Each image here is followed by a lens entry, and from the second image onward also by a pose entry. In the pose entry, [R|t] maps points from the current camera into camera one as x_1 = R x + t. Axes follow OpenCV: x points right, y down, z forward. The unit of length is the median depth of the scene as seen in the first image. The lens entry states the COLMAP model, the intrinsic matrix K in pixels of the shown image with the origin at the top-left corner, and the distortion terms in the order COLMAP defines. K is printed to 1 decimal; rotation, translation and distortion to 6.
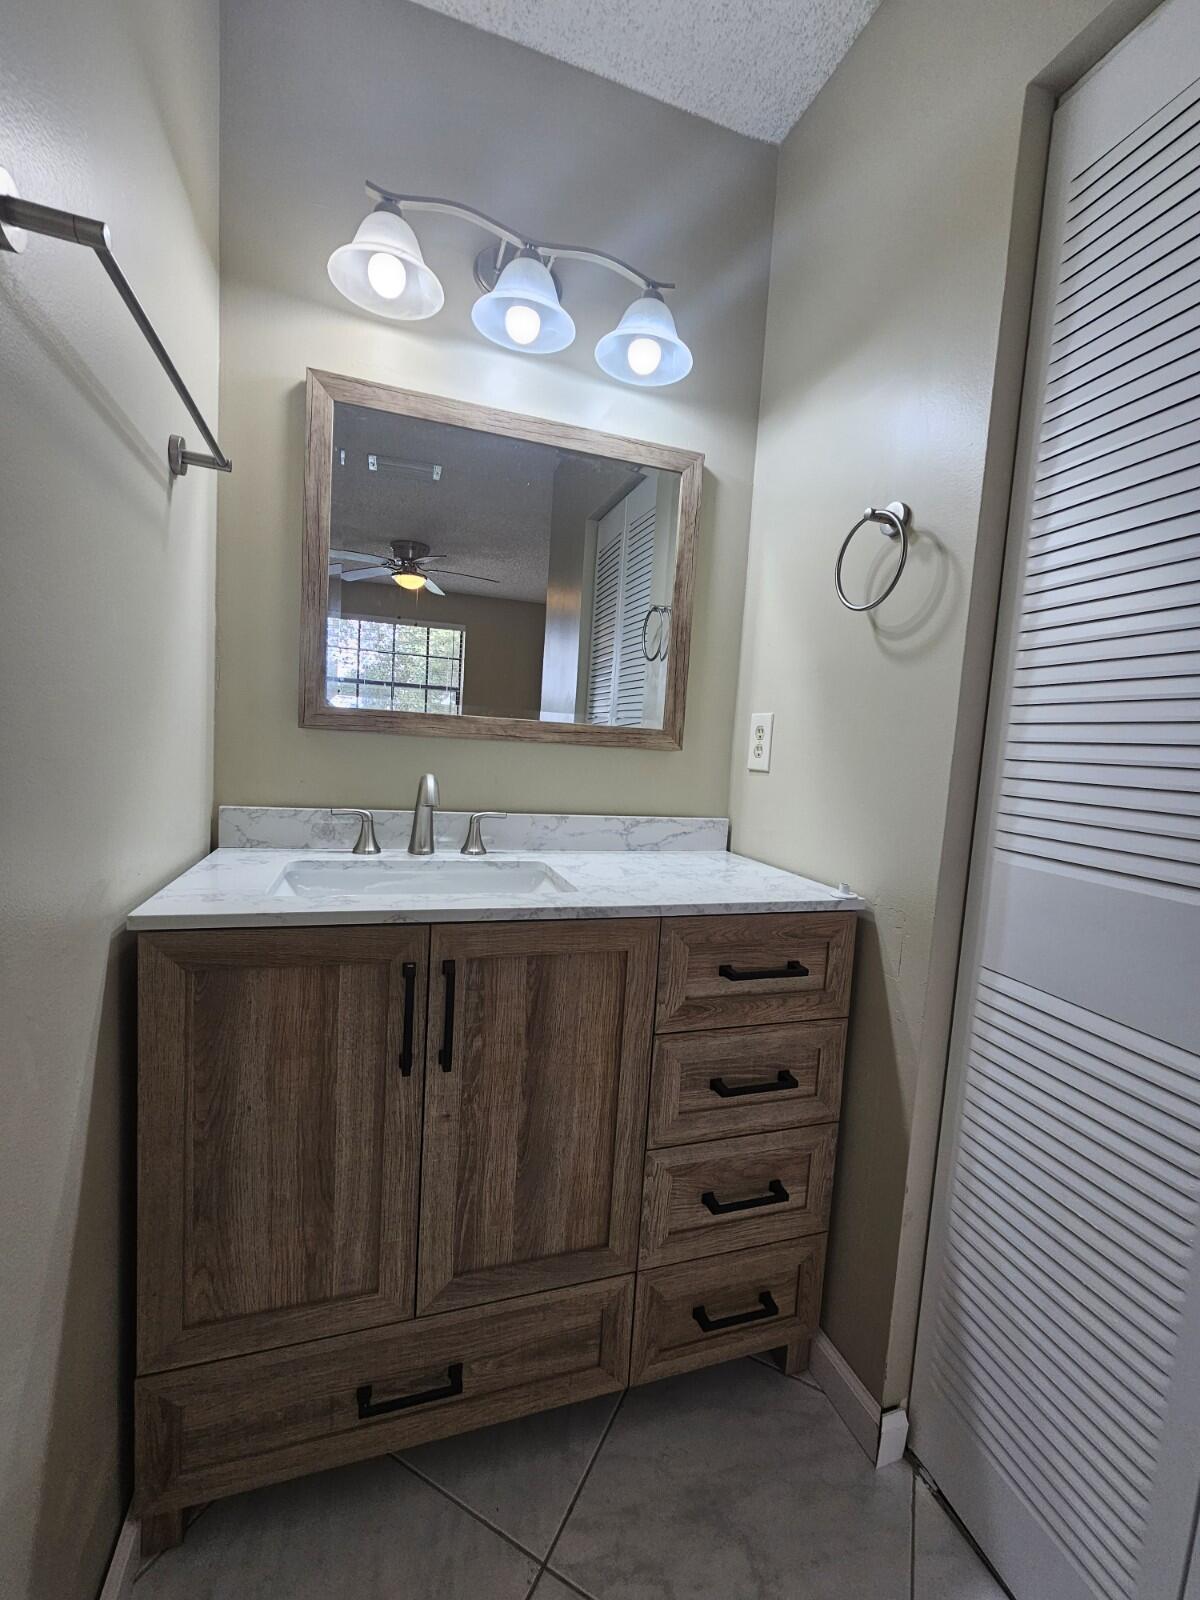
lens RADIAL K [[642.8, 0, 598.2], [0, 642.8, 800.4], [0, 0, 1]] dist [0.000113, -0.000280]
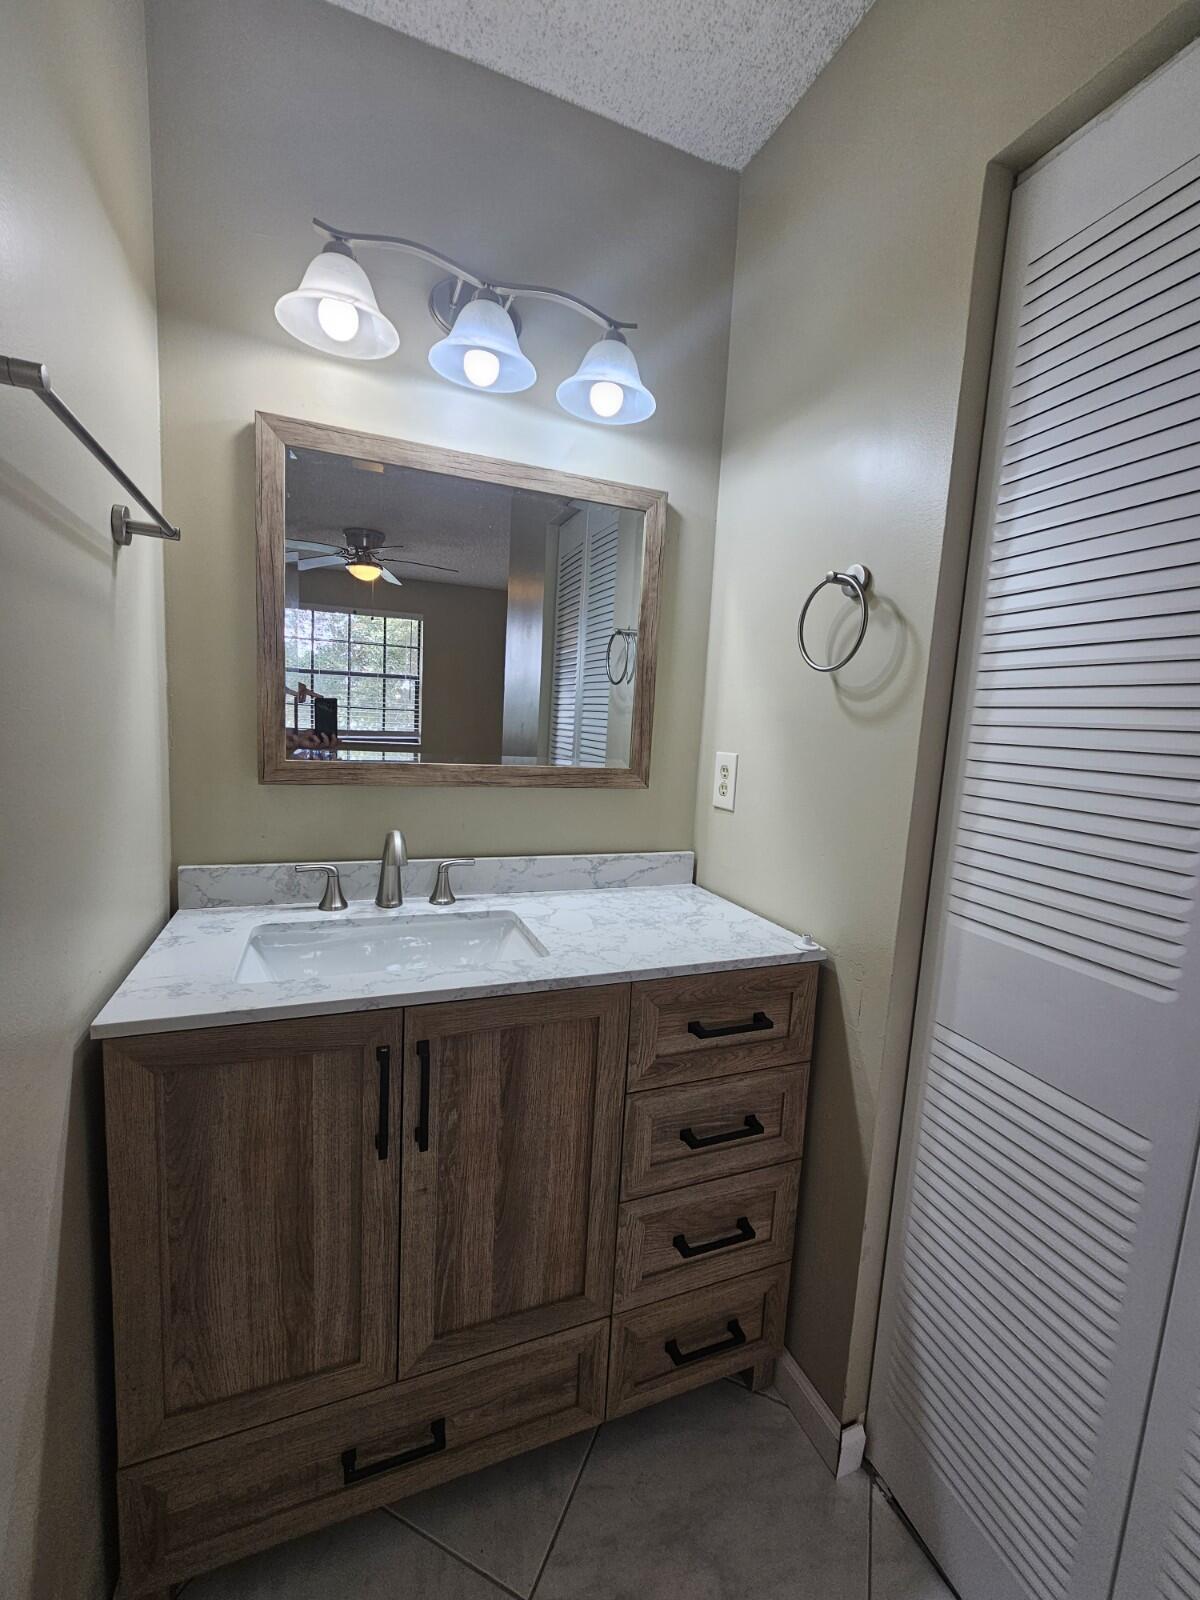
lens RADIAL K [[642.7, 0, 596.9], [0, 642.7, 802.6], [0, 0, 1]] dist [-0.000534, 0.000669]
pose [[0.998362, -0.015223, 0.055152, -0.008292], [0.013040, 0.999126, 0.039724, -0.134061], [-0.055708, -0.038940, 0.997687, -0.004182]]
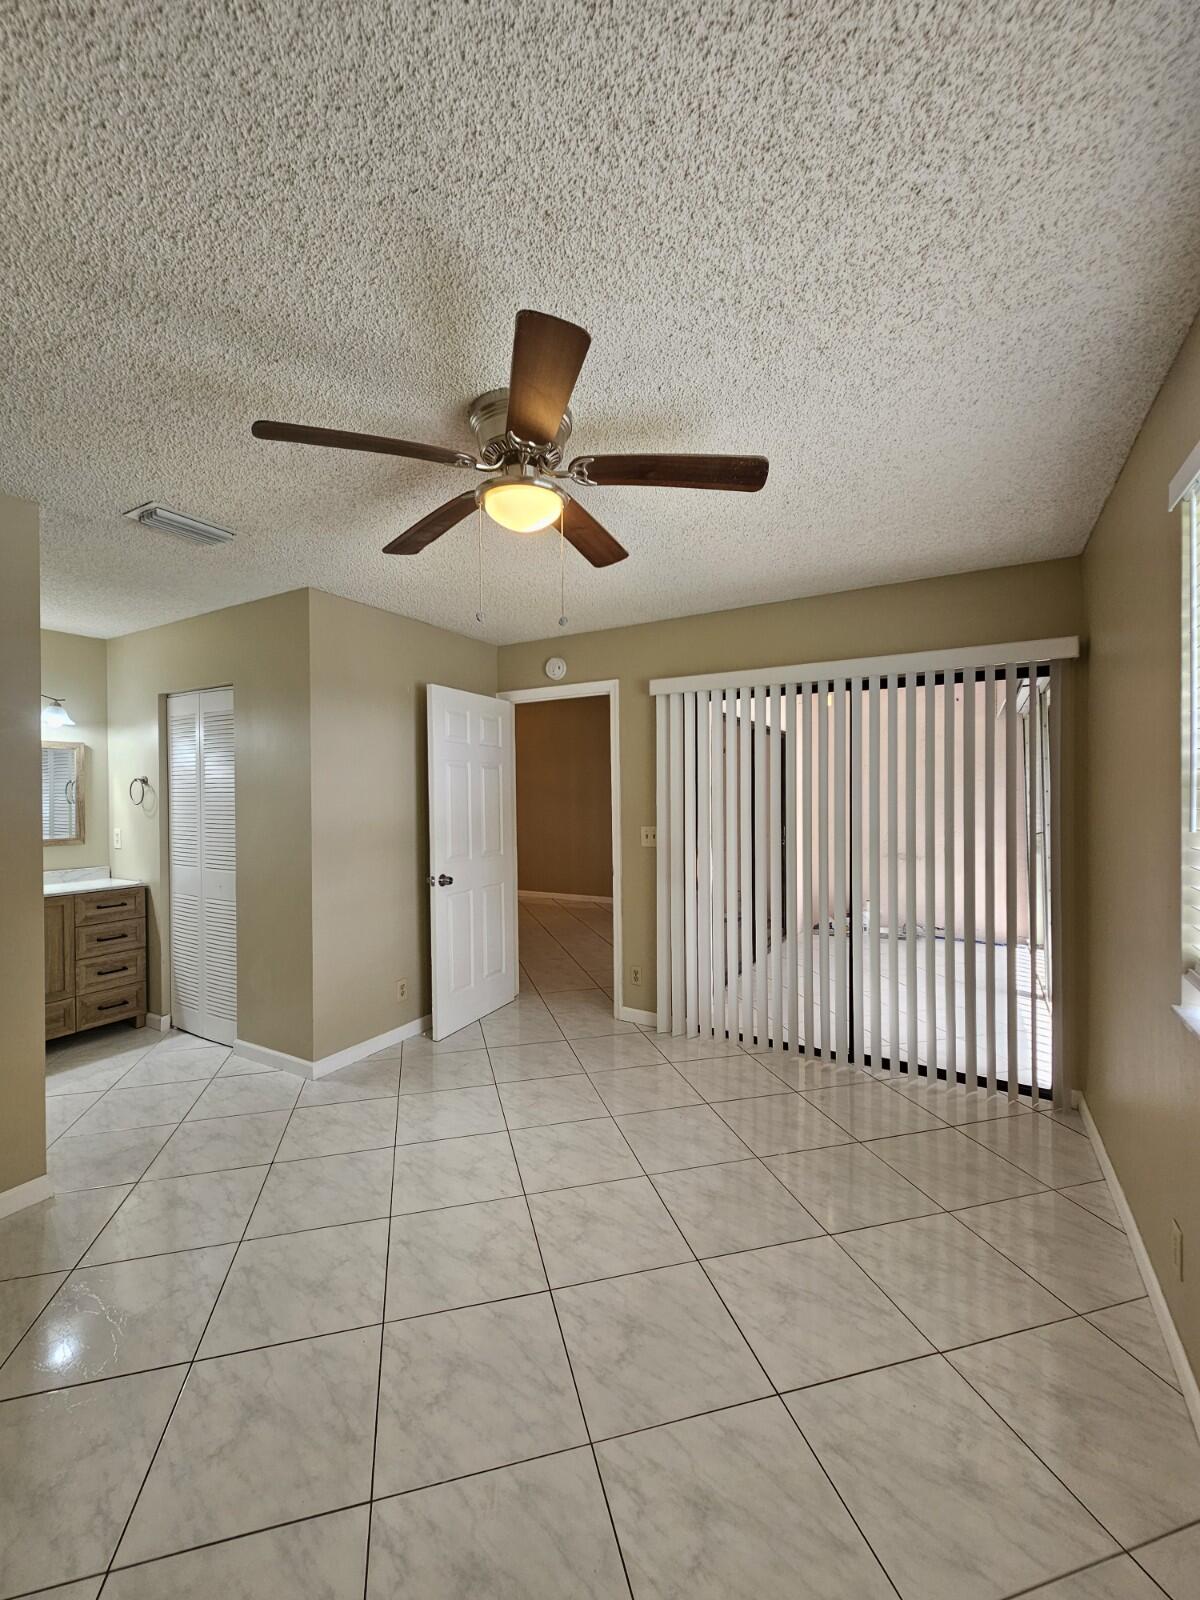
lens RADIAL K [[642.7, 0, 600.0], [0, 642.7, 800.0], [0, 0, 1]] dist [-0.017778, 0.000049]
pose [[0.735434, -0.067250, 0.674251, -0.095612], [0.110937, 0.993586, -0.021904, 0.053921], [-0.668453, 0.090908, 0.738177, -3.504700]]
